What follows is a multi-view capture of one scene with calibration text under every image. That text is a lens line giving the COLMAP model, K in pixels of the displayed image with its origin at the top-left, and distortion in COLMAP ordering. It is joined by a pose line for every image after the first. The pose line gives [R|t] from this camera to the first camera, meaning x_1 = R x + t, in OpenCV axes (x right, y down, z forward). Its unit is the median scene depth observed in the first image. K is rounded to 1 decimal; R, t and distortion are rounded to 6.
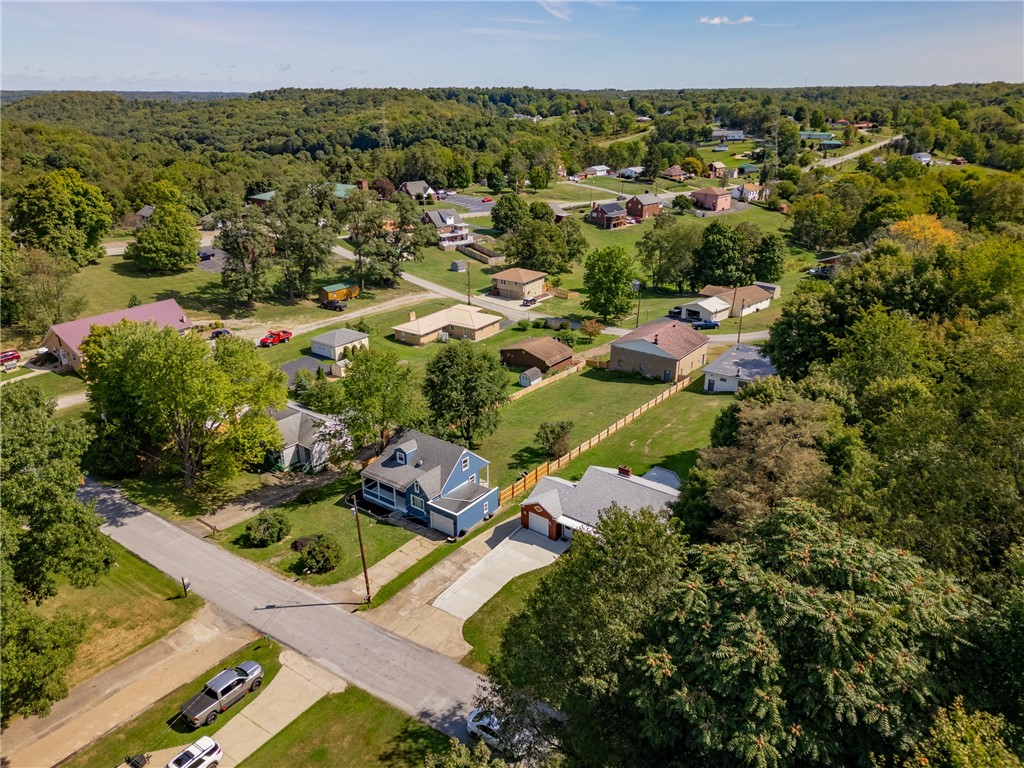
lens RADIAL K [[713.5, 0, 512.0], [0, 713.5, 384.0], [0, 0, 1]] dist [0.069164, -0.047645]
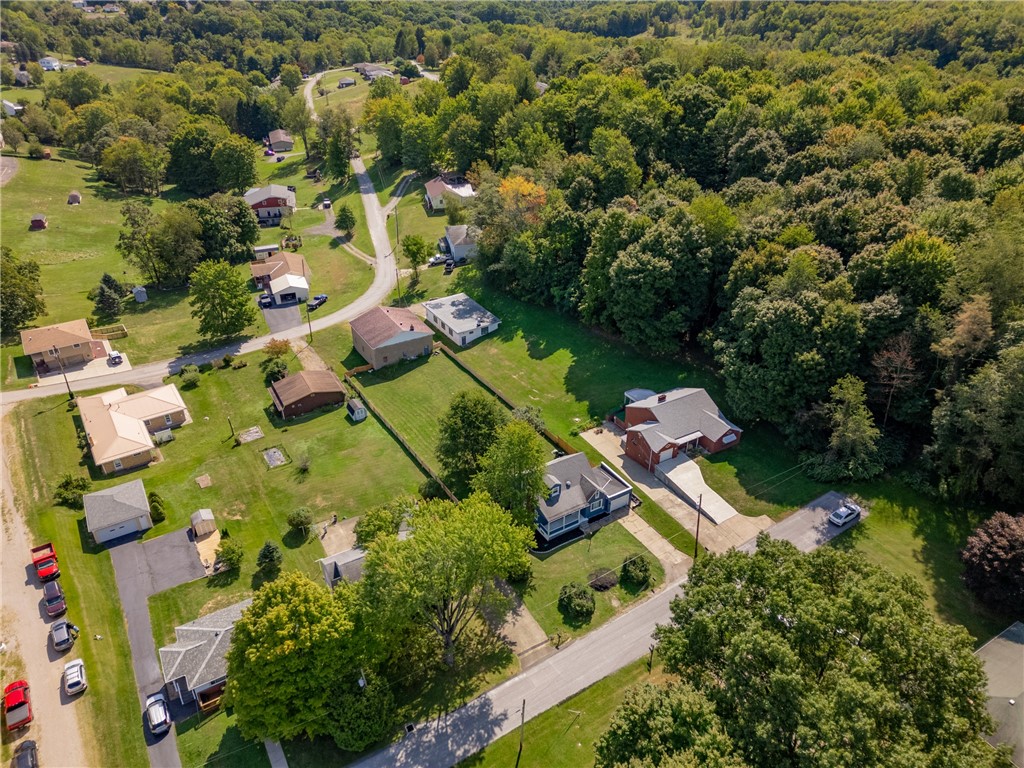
lens RADIAL K [[713.5, 0, 512.0], [0, 713.5, 384.0], [0, 0, 1]] dist [0.069164, -0.047645]
pose [[0.376894, -0.478165, 0.793290, -0.455009], [0.344665, 0.867345, 0.359051, -0.221285], [-0.859742, 0.138095, 0.491704, 0.192366]]
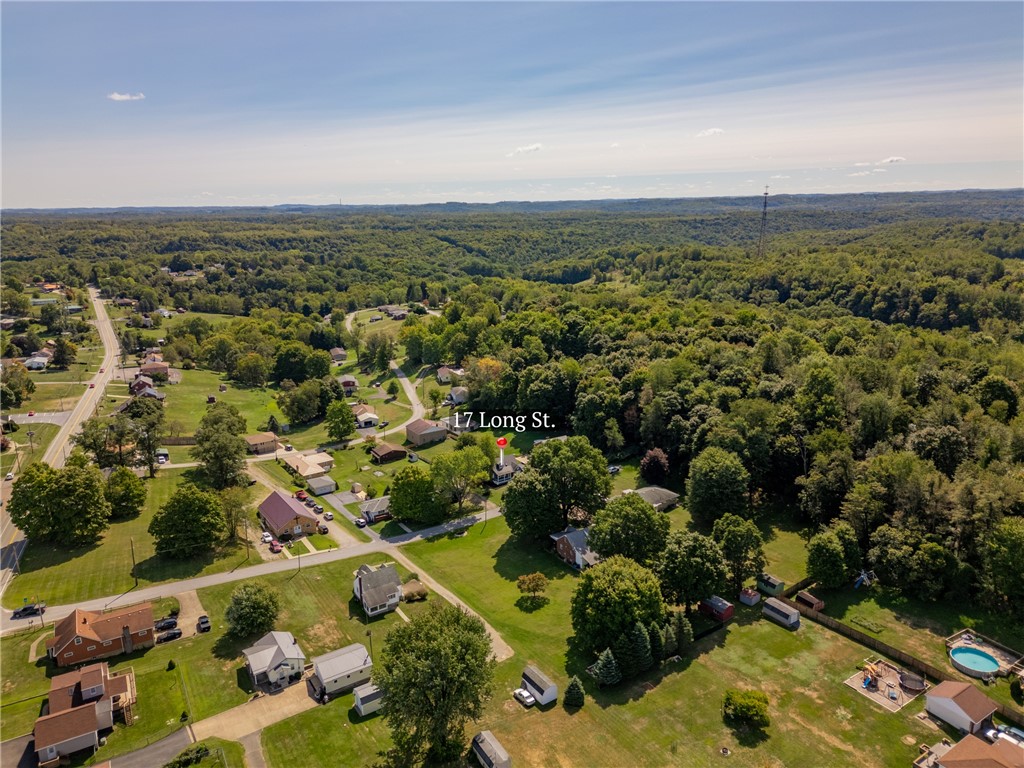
lens RADIAL K [[713.5, 0, 512.0], [0, 713.5, 384.0], [0, 0, 1]] dist [0.069164, -0.047645]
pose [[0.351831, -0.232374, 0.906762, -1.211913], [0.366398, 0.925592, 0.095034, -0.211486], [-0.861375, 0.298800, 0.410794, -0.168216]]
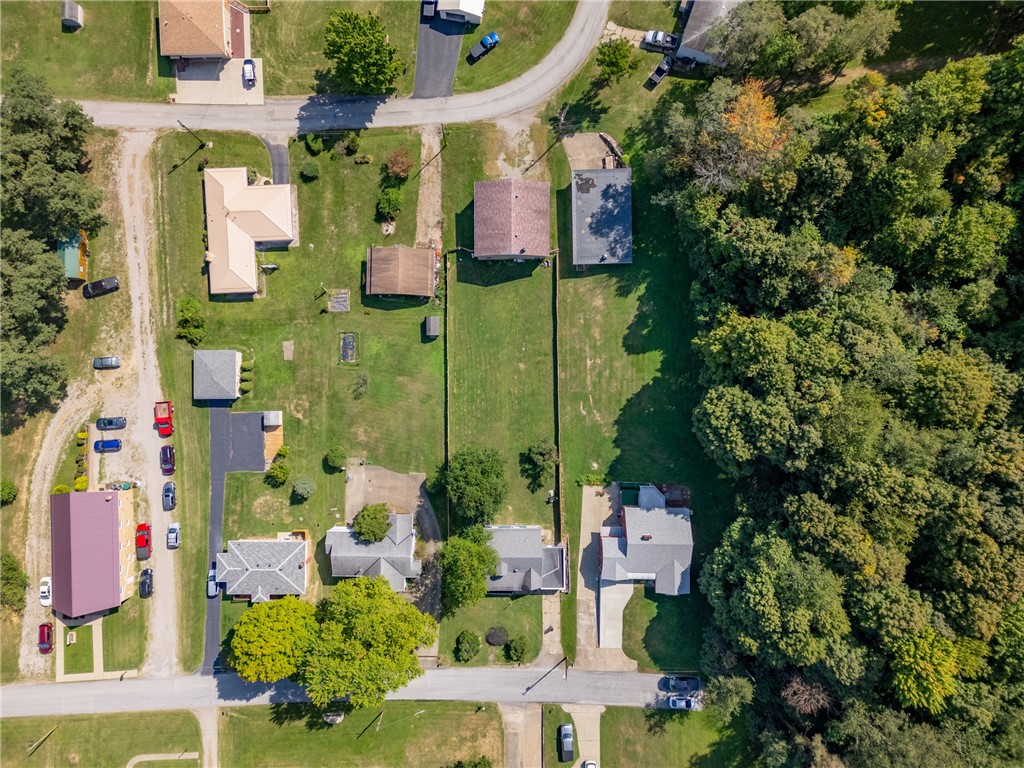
lens RADIAL K [[713.5, 0, 512.0], [0, 713.5, 384.0], [0, 0, 1]] dist [0.069164, -0.047645]
pose [[0.800047, -0.599707, 0.016646, 0.034198], [0.221848, 0.321511, 0.920551, -0.619041], [-0.557412, -0.732791, 0.390268, 0.296449]]
